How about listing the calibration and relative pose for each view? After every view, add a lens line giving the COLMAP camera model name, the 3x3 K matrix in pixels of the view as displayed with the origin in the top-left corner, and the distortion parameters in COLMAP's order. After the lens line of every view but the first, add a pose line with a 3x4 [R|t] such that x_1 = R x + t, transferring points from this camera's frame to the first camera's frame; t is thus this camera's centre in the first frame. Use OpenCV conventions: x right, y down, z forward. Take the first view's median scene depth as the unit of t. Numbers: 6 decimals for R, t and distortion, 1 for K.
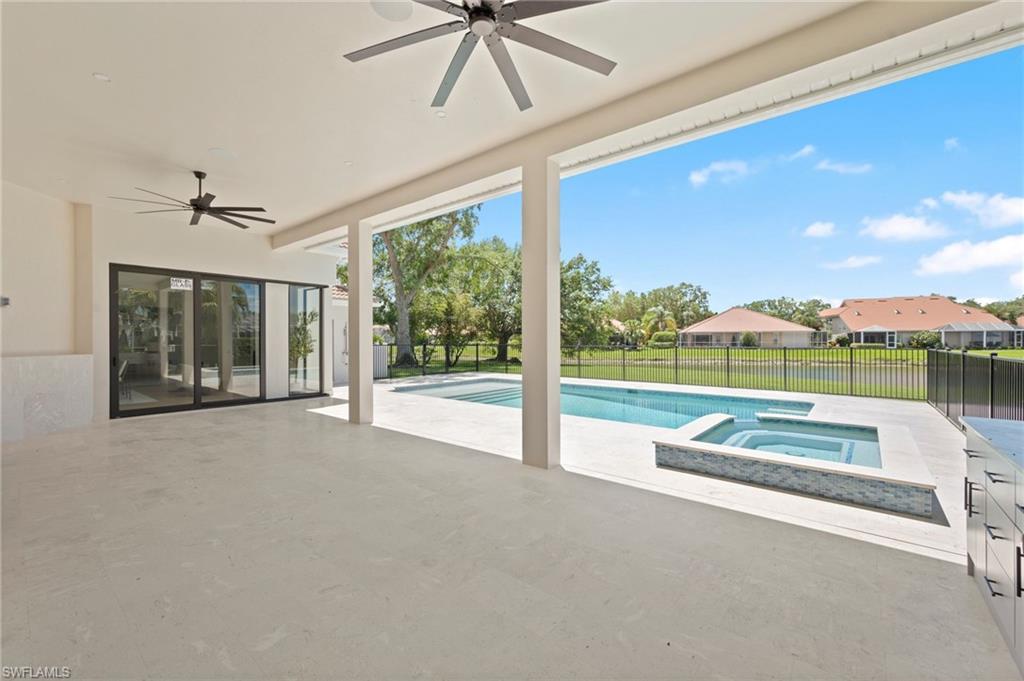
lens RADIAL K [[420.4, 0, 512.5], [0, 420.4, 341.4], [0, 0, 1]] dist [0.008857, -0.004182]
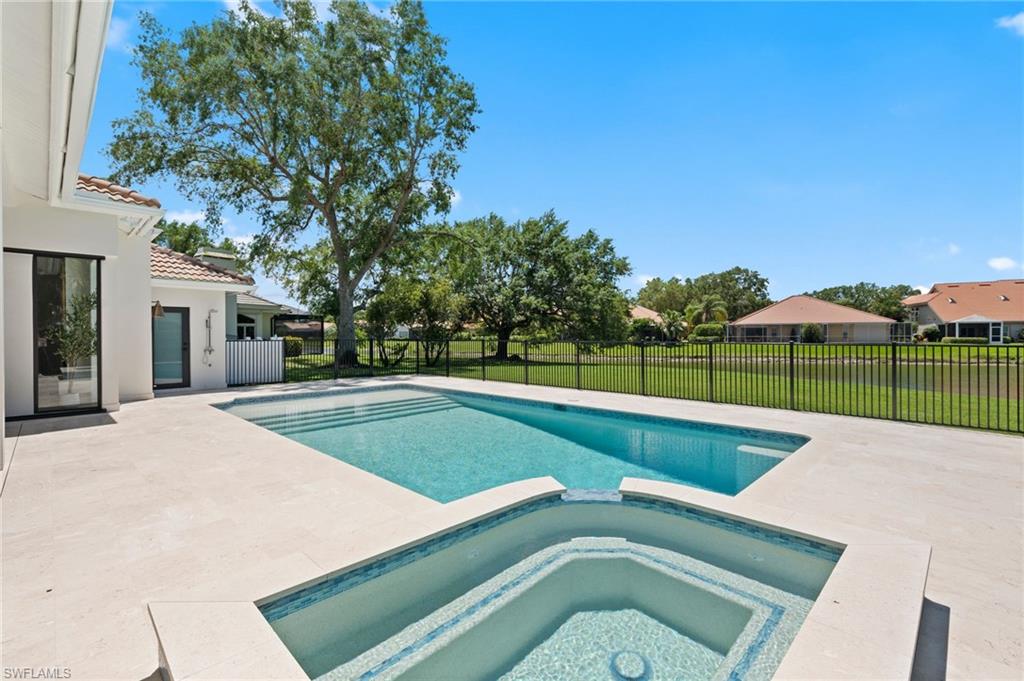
lens RADIAL K [[463.1, 0, 509.9], [0, 463.1, 333.3], [0, 0, 1]] dist [-0.001850, 0.000097]
pose [[0.996453, -0.003033, -0.084095, 0.079804], [0.002500, 0.999976, -0.006434, 0.000829], [0.084113, 0.006200, 0.996437, 0.072880]]
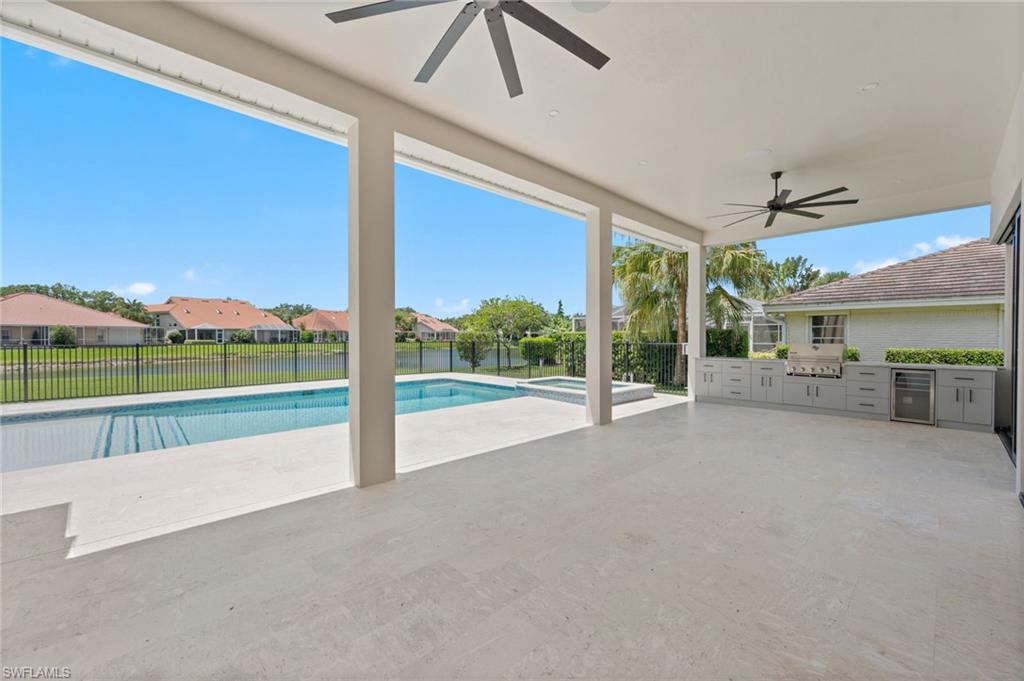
lens RADIAL K [[407.1, 0, 517.0], [0, 407.1, 344.5], [0, 0, 1]] dist [-0.000650, -0.000438]
pose [[0.119348, -0.018937, 0.992672, -0.158338], [0.003249, 0.999820, 0.018683, 0.000054], [-0.992847, 0.000995, 0.119388, 0.135786]]
